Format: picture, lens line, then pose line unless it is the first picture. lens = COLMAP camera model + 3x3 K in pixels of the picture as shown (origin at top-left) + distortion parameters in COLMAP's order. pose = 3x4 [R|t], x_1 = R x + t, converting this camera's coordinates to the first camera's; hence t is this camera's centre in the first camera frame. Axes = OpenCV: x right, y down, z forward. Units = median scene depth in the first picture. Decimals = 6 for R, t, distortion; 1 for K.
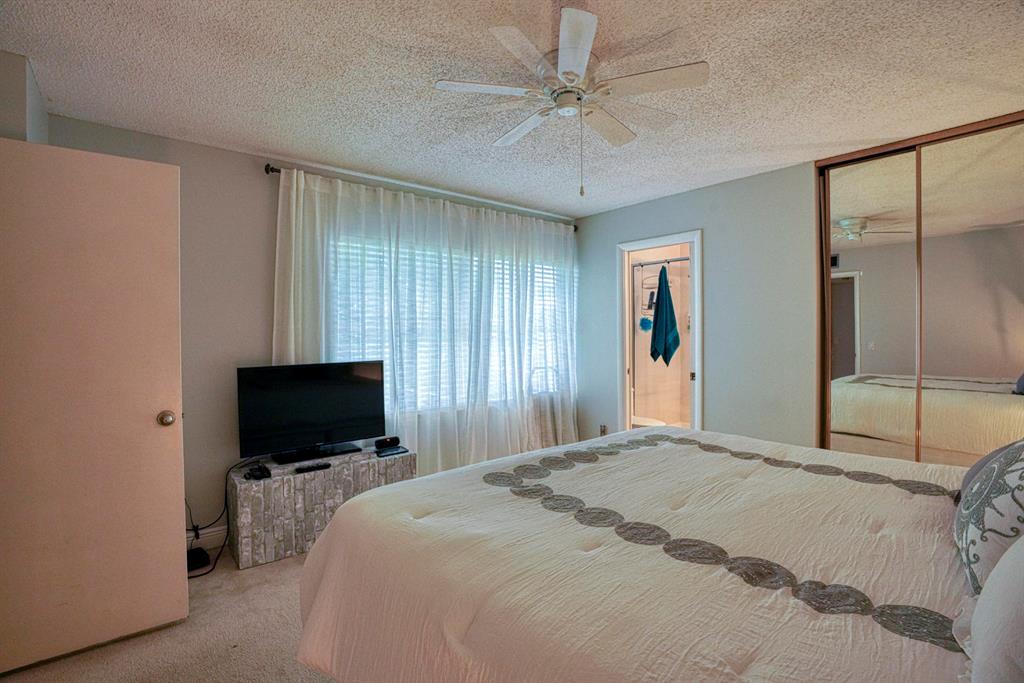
lens RADIAL K [[501.0, 0, 507.9], [0, 501.0, 338.4], [0, 0, 1]] dist [-0.086275, 0.057146]
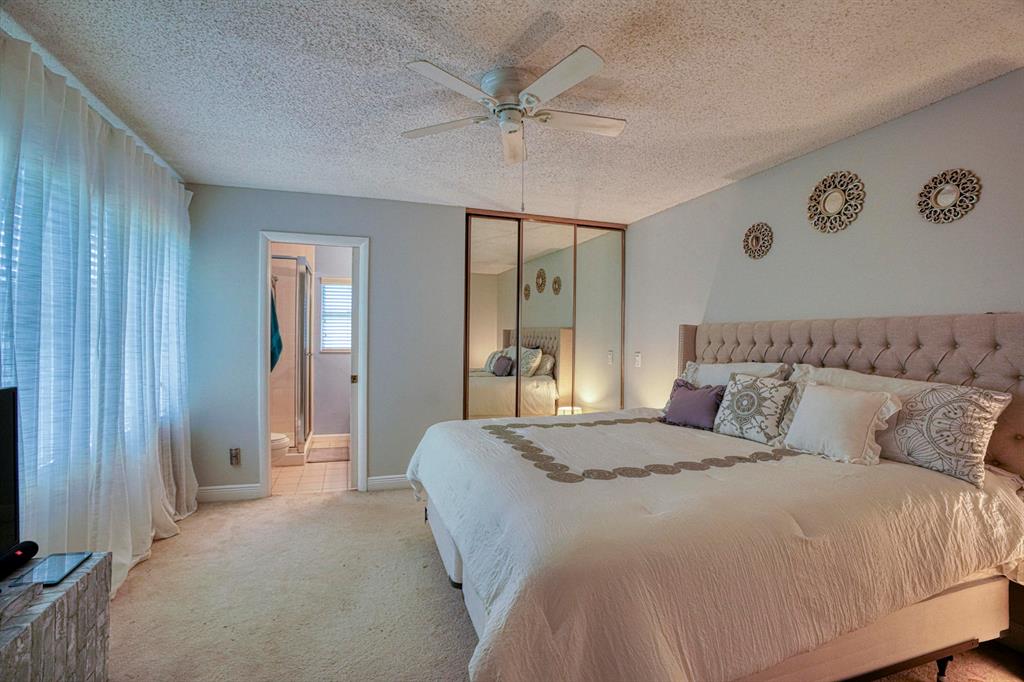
lens RADIAL K [[501.0, 0, 507.9], [0, 501.0, 337.9], [0, 0, 1]] dist [-0.086275, 0.057146]
pose [[0.319435, 0.011039, 0.947544, -0.553904], [-0.000921, 0.999935, -0.011339, 0.003296], [-0.947608, 0.002750, 0.319425, 0.420989]]
